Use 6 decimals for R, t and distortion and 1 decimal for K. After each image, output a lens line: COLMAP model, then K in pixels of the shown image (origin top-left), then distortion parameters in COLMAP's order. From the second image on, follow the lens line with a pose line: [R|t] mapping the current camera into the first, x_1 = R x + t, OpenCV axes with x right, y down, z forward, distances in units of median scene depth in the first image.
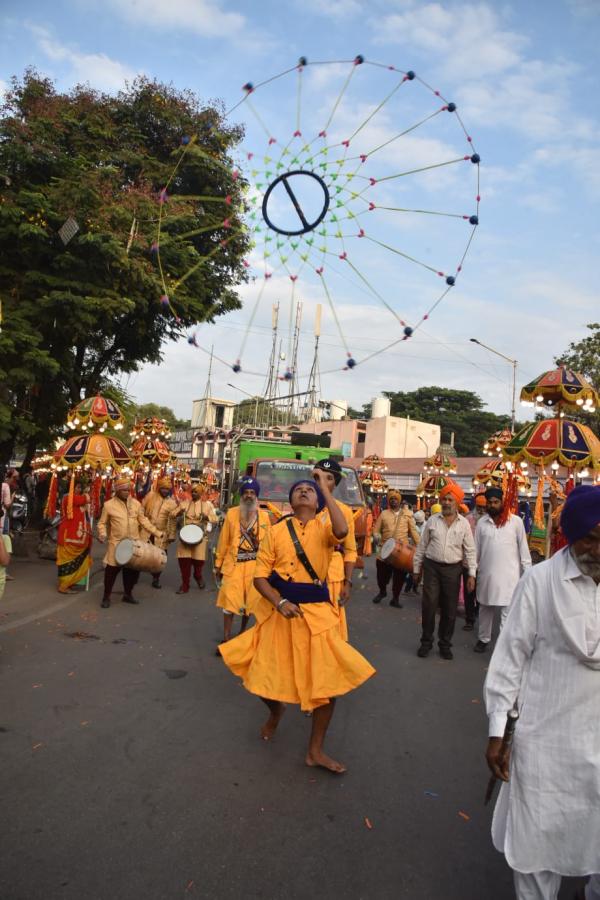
lens RADIAL K [[630.3, 0, 303.9], [0, 630.3, 460.2], [0, 0, 1]] dist [-0.107795, 0.067082]
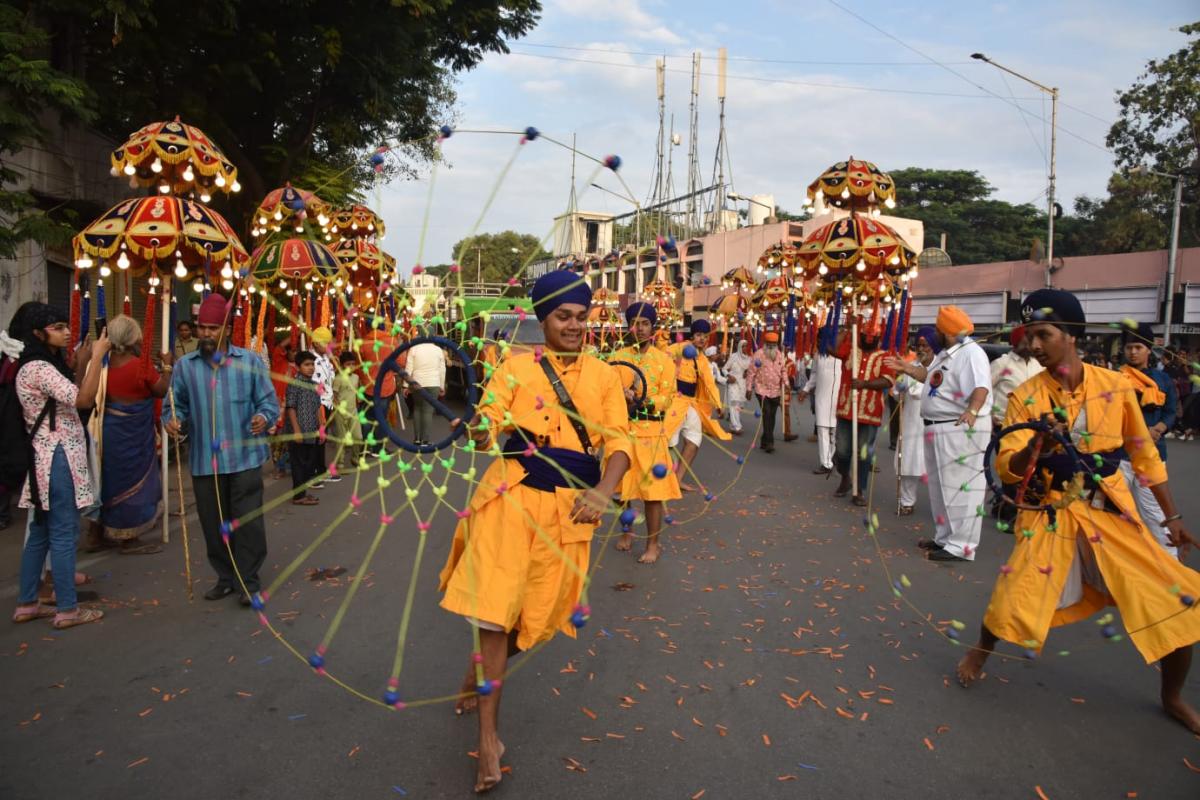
lens RADIAL K [[840.4, 0, 602.4], [0, 840.4, 411.4], [0, 0, 1]] dist [-0.107795, 0.067082]
pose [[0.985916, -0.045074, -0.161052, 0.019409], [0.065337, 0.990275, 0.122830, 0.008584], [0.153949, -0.131623, 0.979273, 0.089000]]
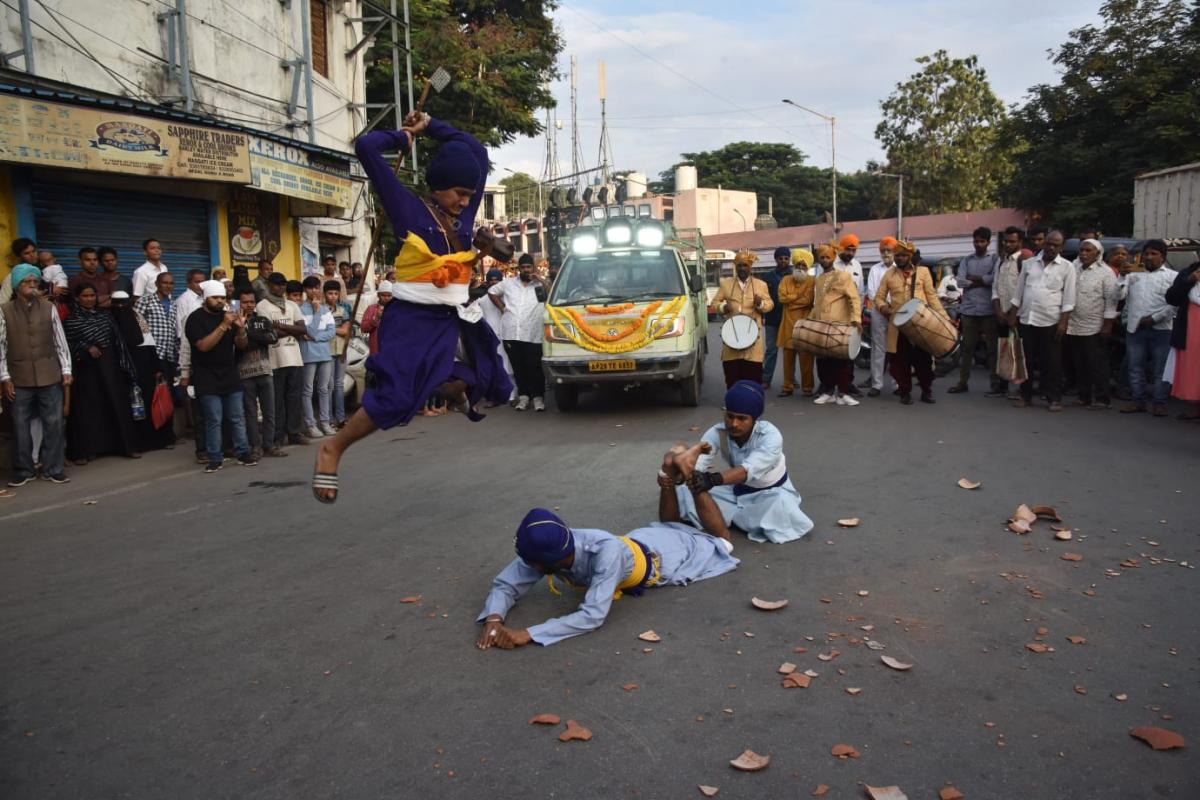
lens RADIAL K [[840.4, 0, 602.4], [0, 840.4, 411.4], [0, 0, 1]] dist [-0.107795, 0.067082]
pose [[0.993426, -0.113550, 0.014525, -0.038184], [0.108496, 0.974396, 0.196930, -0.007185], [-0.036514, -0.194059, 0.980310, -0.154899]]
